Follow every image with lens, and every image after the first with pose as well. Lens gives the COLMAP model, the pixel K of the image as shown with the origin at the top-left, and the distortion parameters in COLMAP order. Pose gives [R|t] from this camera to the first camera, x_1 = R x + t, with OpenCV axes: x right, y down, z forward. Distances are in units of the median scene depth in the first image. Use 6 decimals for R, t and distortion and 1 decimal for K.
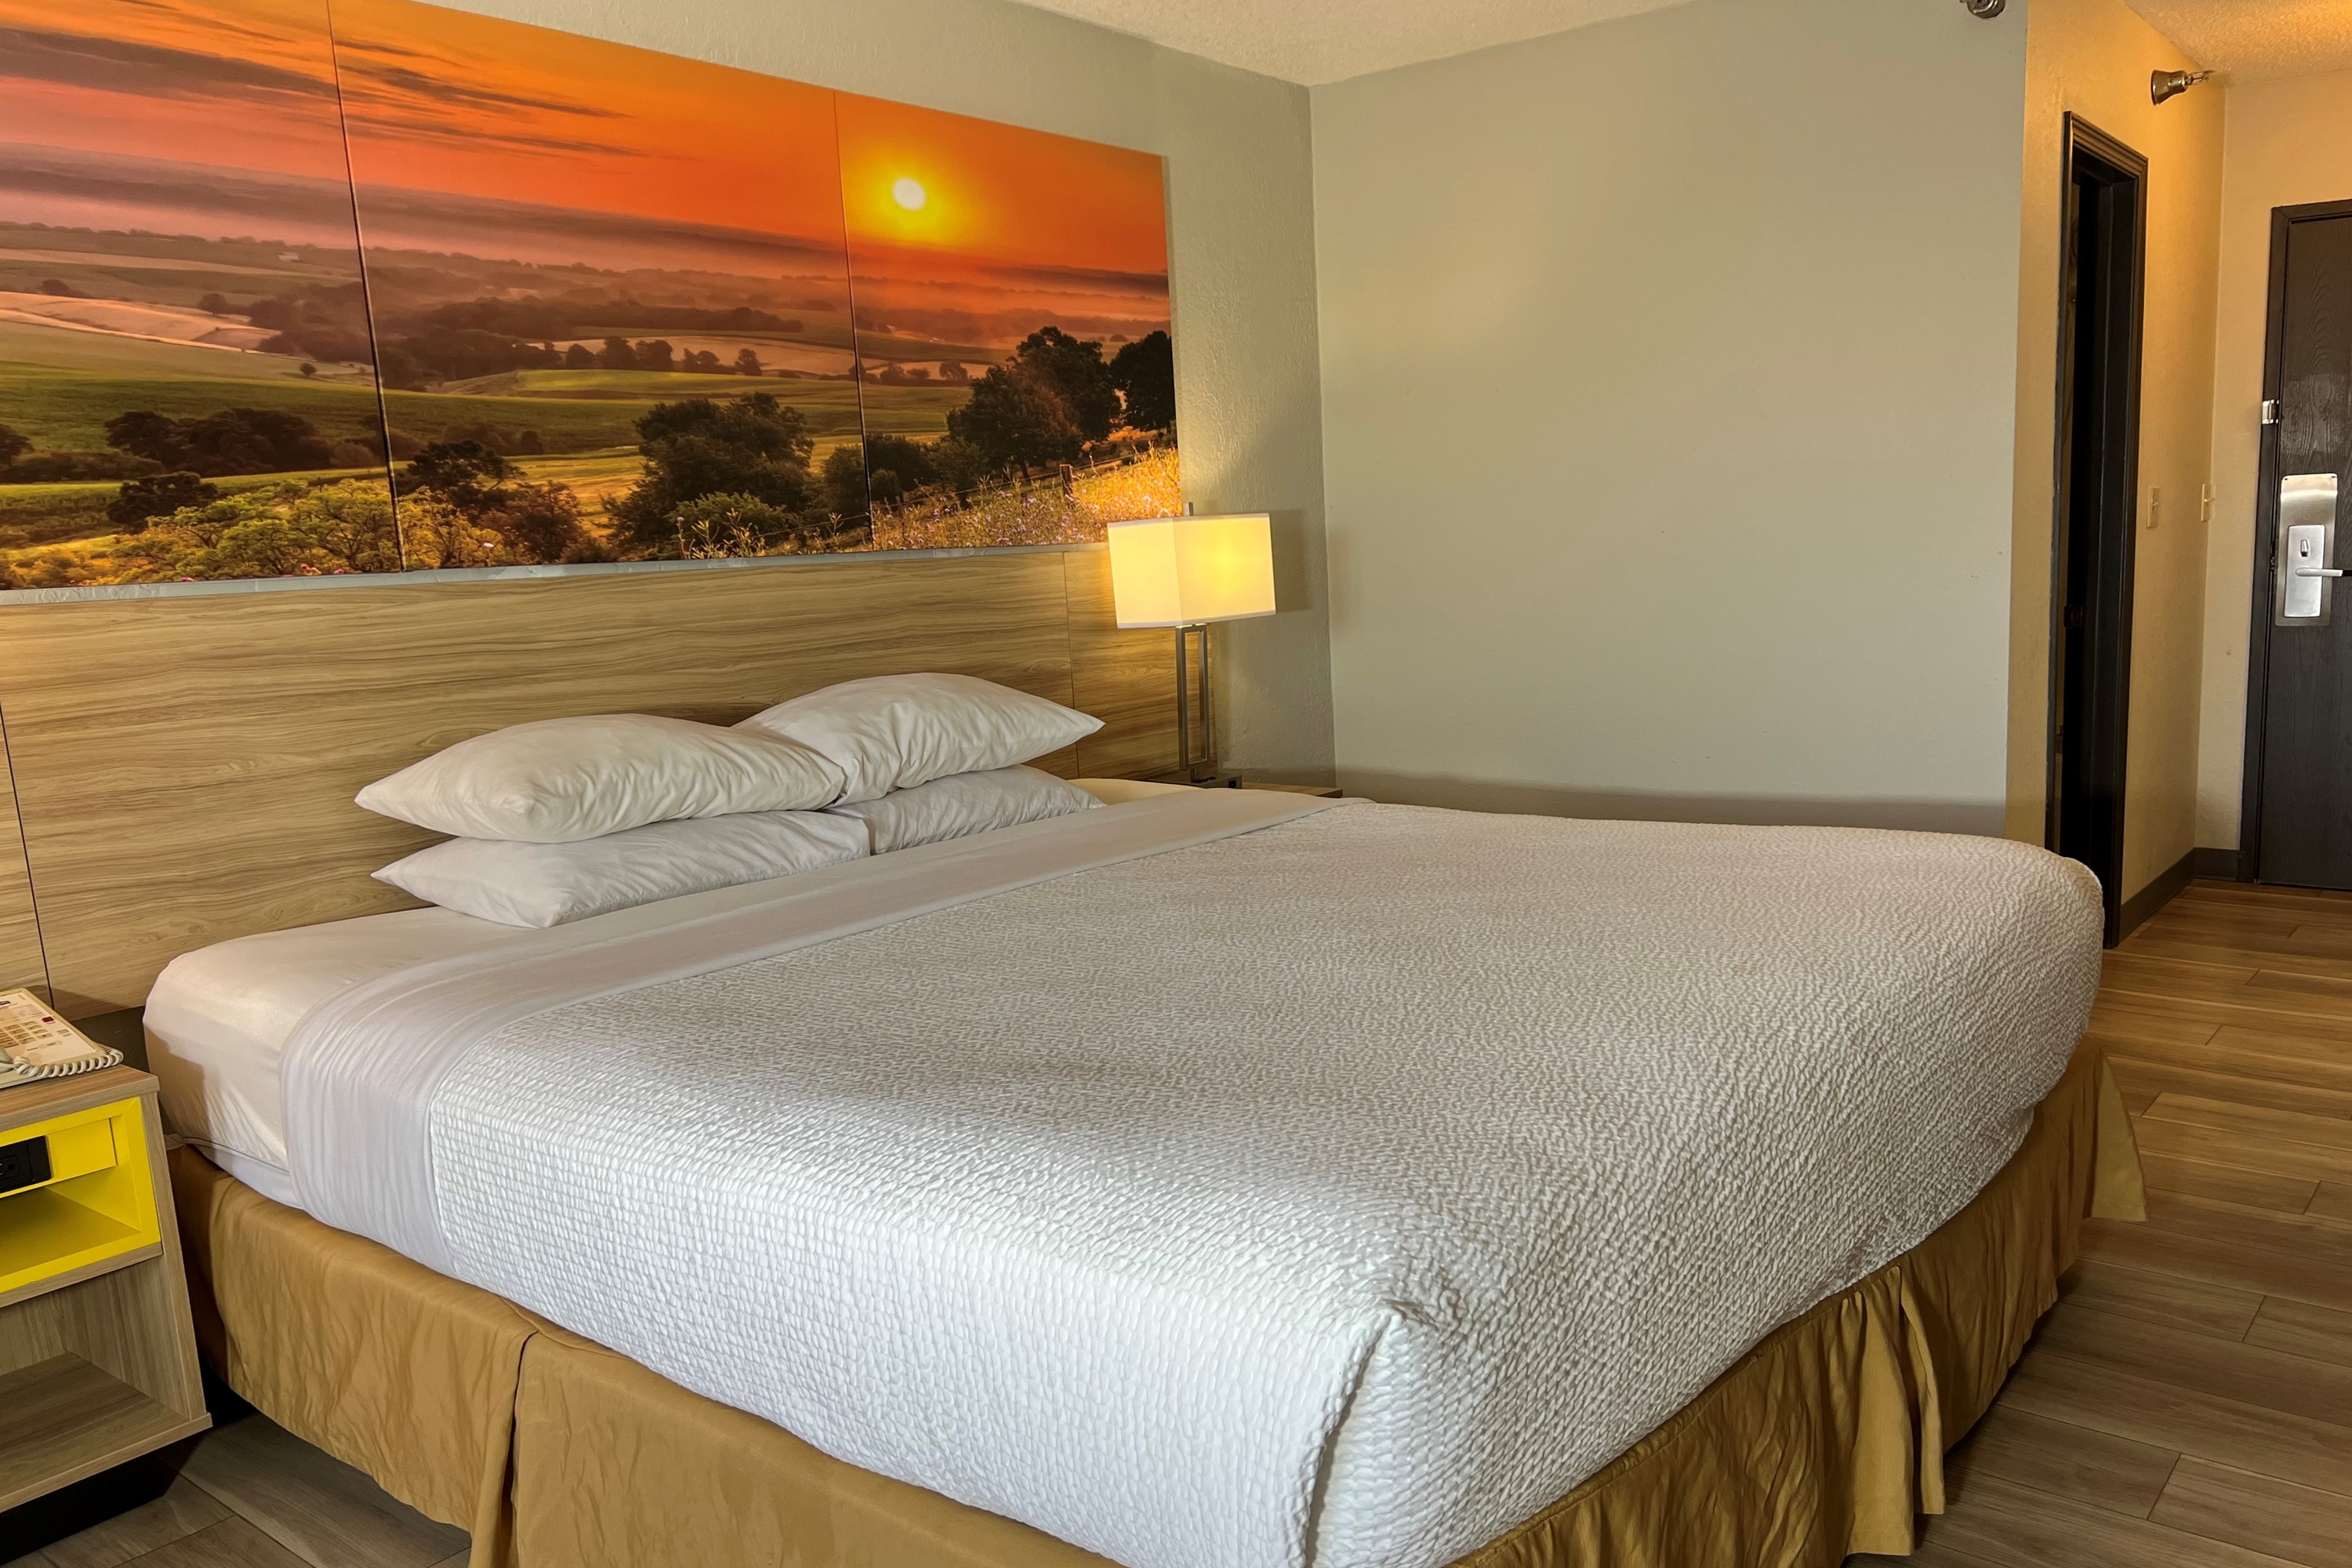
lens RADIAL K [[1777.6, 0, 1204.5], [0, 1777.6, 821.0], [0, 0, 1]] dist [0.025258, -0.018725]
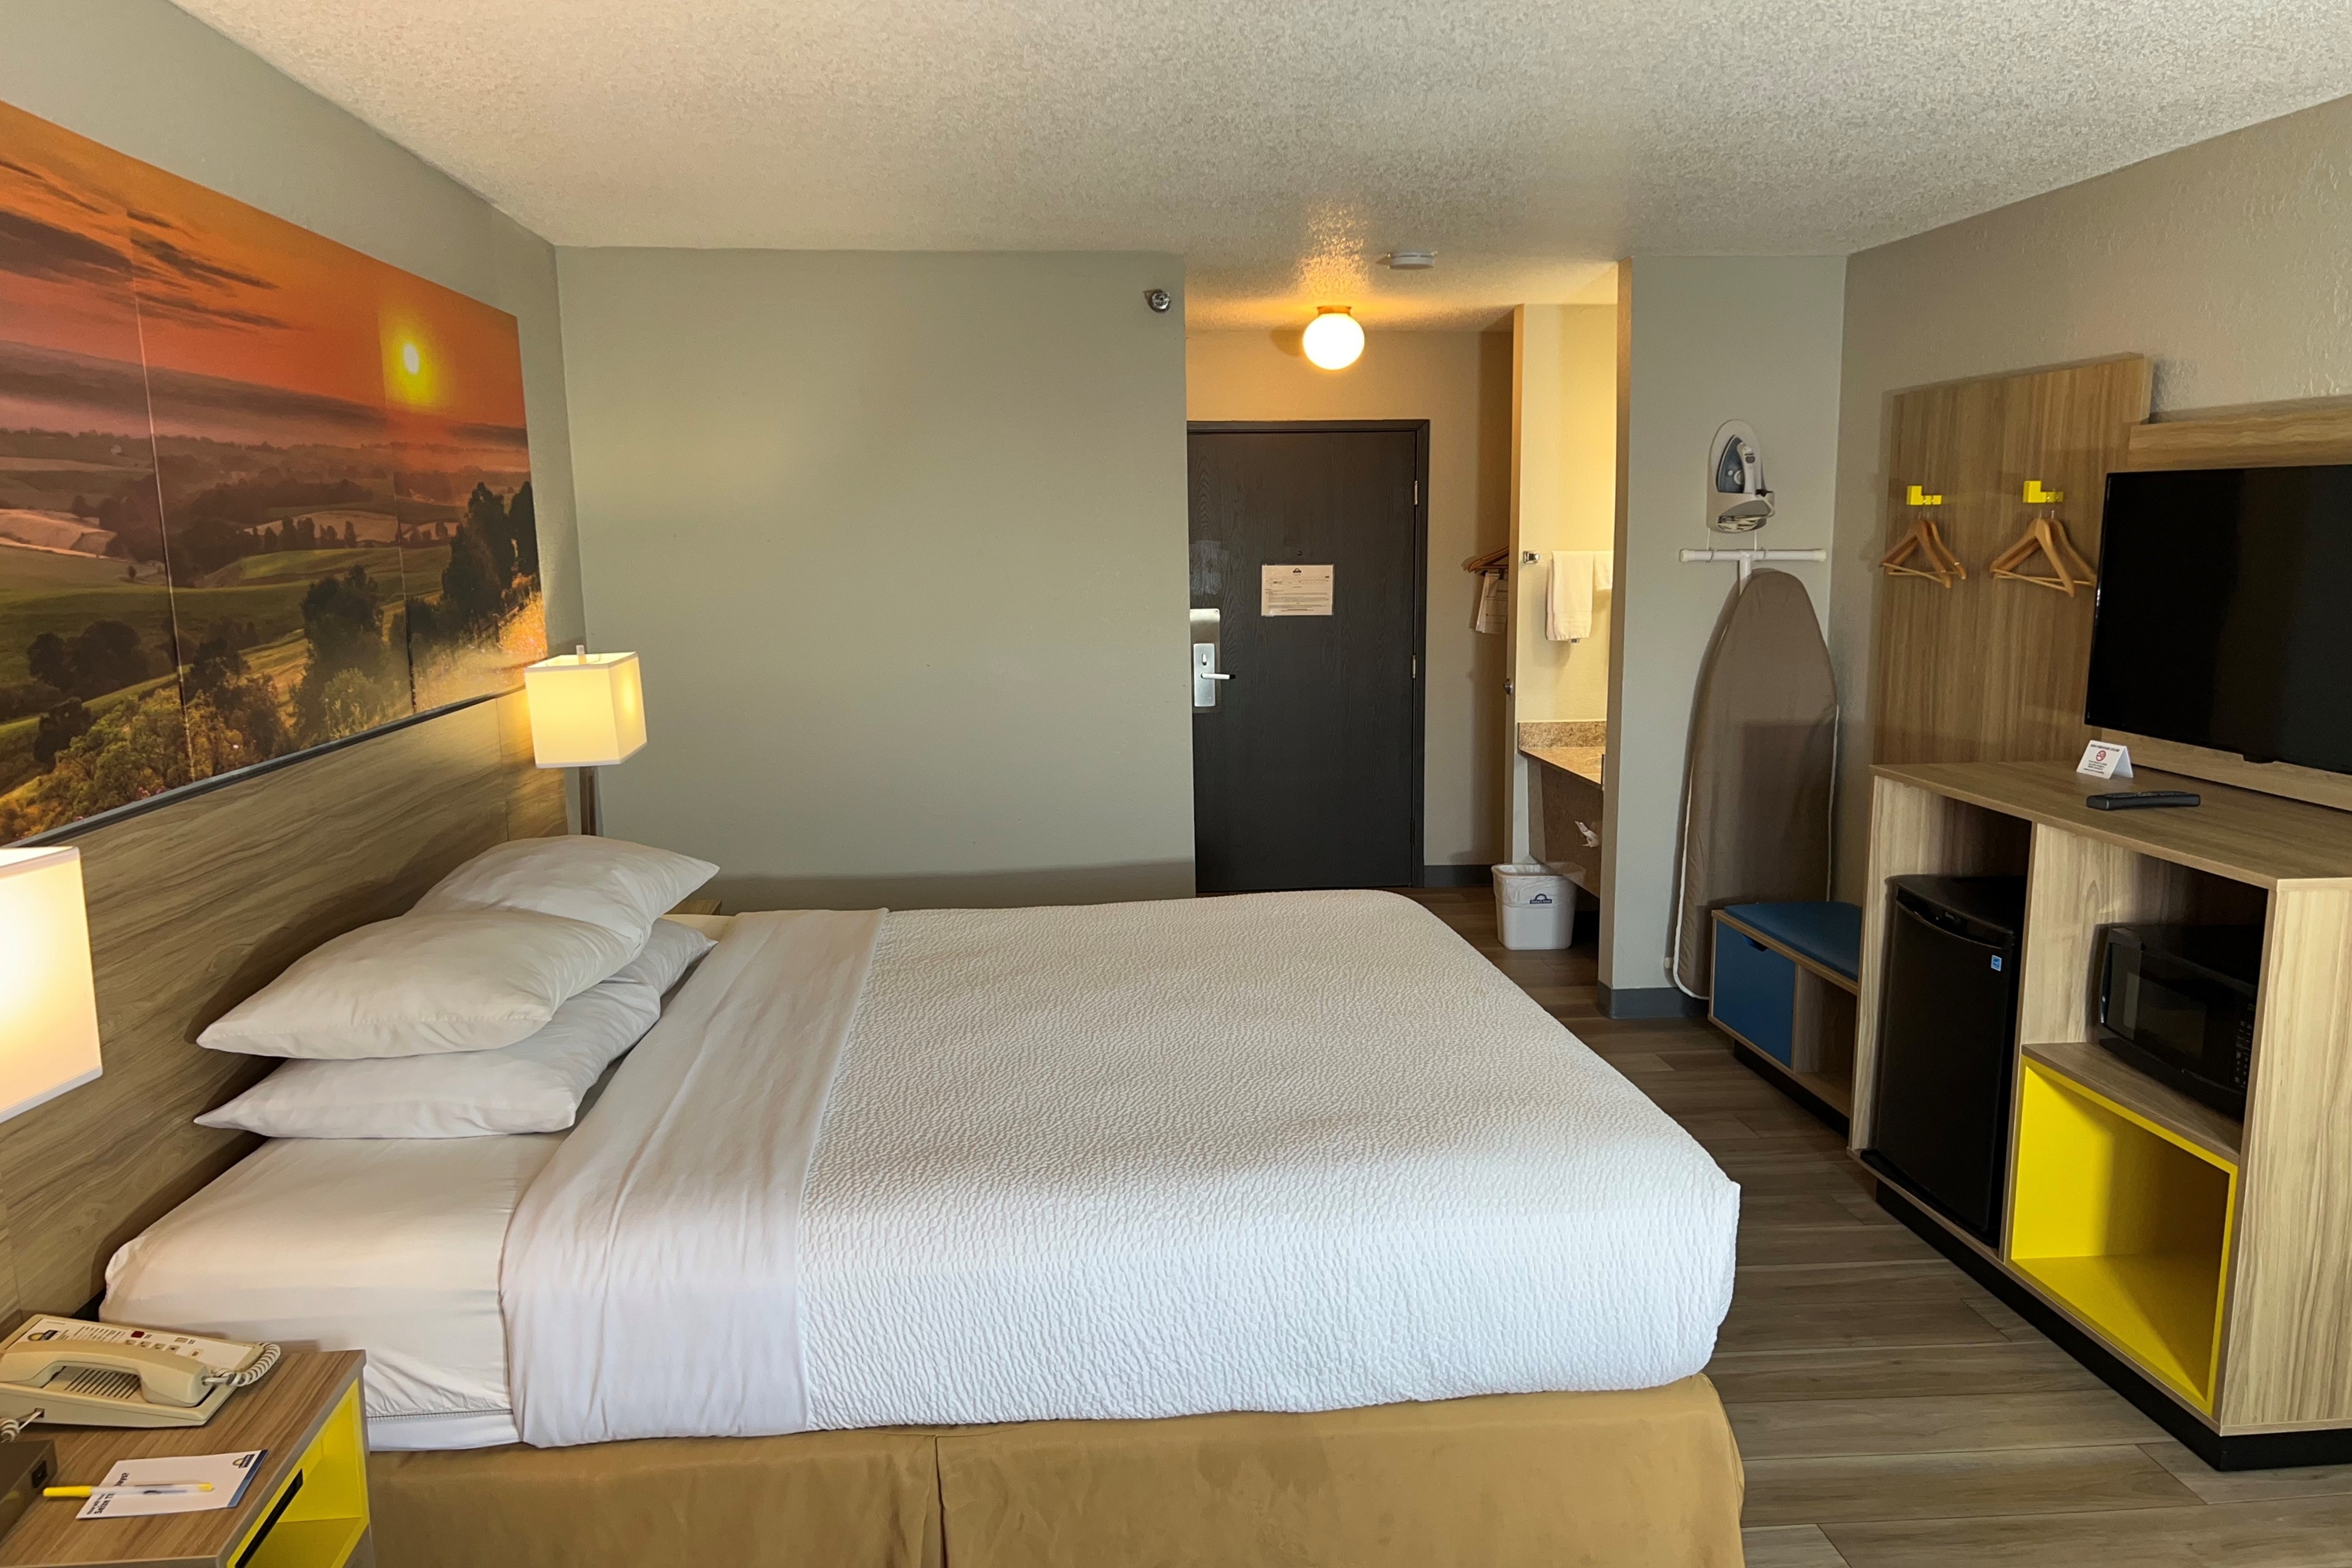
lens RADIAL K [[1777.6, 0, 1172.2], [0, 1777.6, 788.3], [0, 0, 1]] dist [0.025258, -0.018725]
pose [[0.717991, -0.066307, 0.692887, -0.690293], [0.090598, 0.995886, 0.001423, -0.089413], [-0.690131, 0.061753, 0.721045, -0.003889]]
